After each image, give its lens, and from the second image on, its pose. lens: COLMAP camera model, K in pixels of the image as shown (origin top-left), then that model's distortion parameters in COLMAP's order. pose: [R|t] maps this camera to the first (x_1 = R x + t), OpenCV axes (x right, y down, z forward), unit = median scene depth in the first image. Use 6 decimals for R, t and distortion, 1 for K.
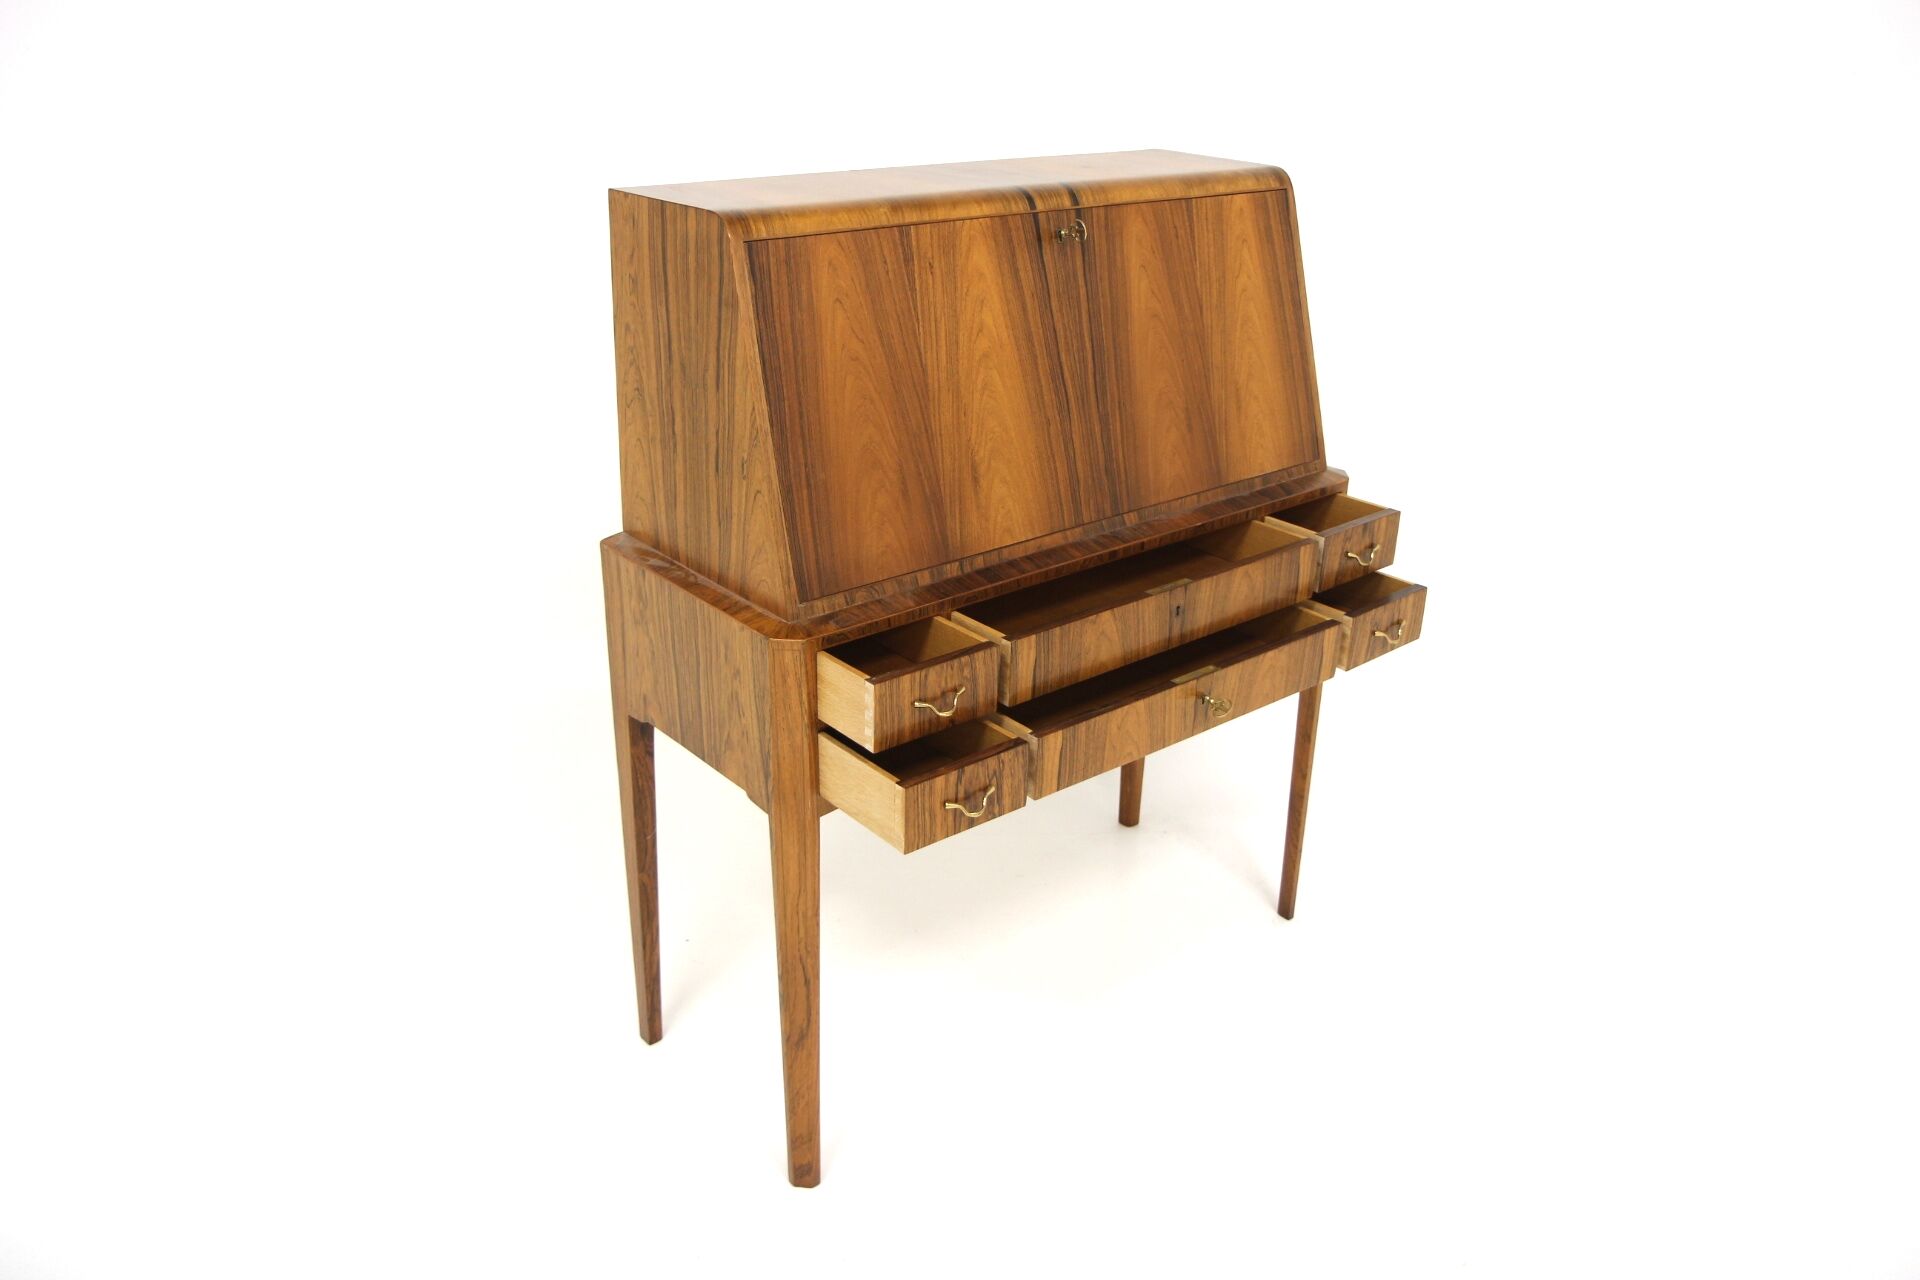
lens RADIAL K [[1522.2, 0, 960.0], [0, 1522.2, 640.0], [0, 0, 1]] dist [-0.071777, 0.002894]
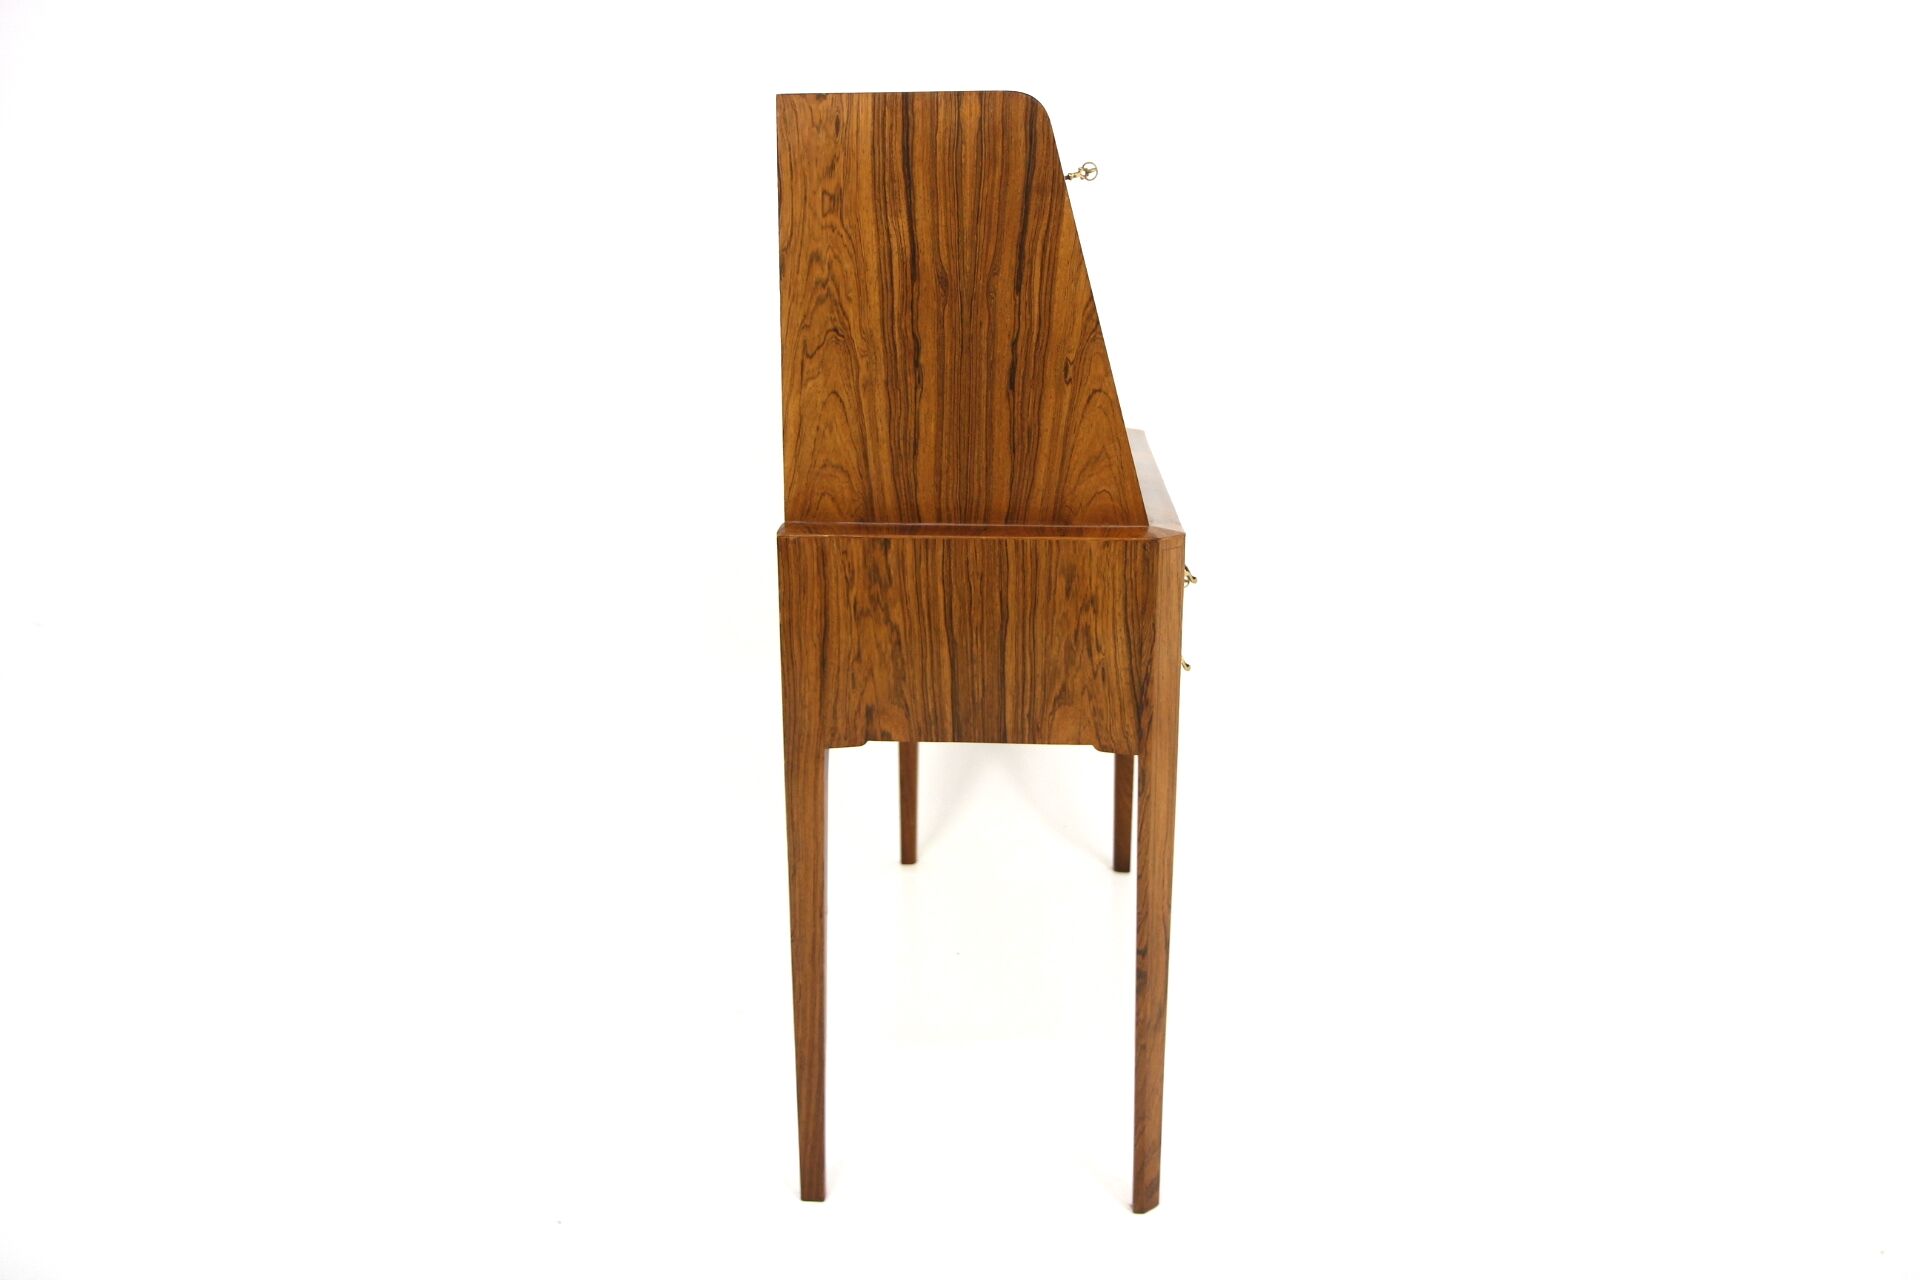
lens RADIAL K [[1522.2, 0, 960.0], [0, 1522.2, 640.0], [0, 0, 1]] dist [-0.071777, 0.002894]
pose [[0.705791, -0.189015, 0.682739, -0.768959], [0.297610, 0.953690, -0.043631, 0.055578], [-0.642875, 0.233985, 0.729358, 0.382089]]
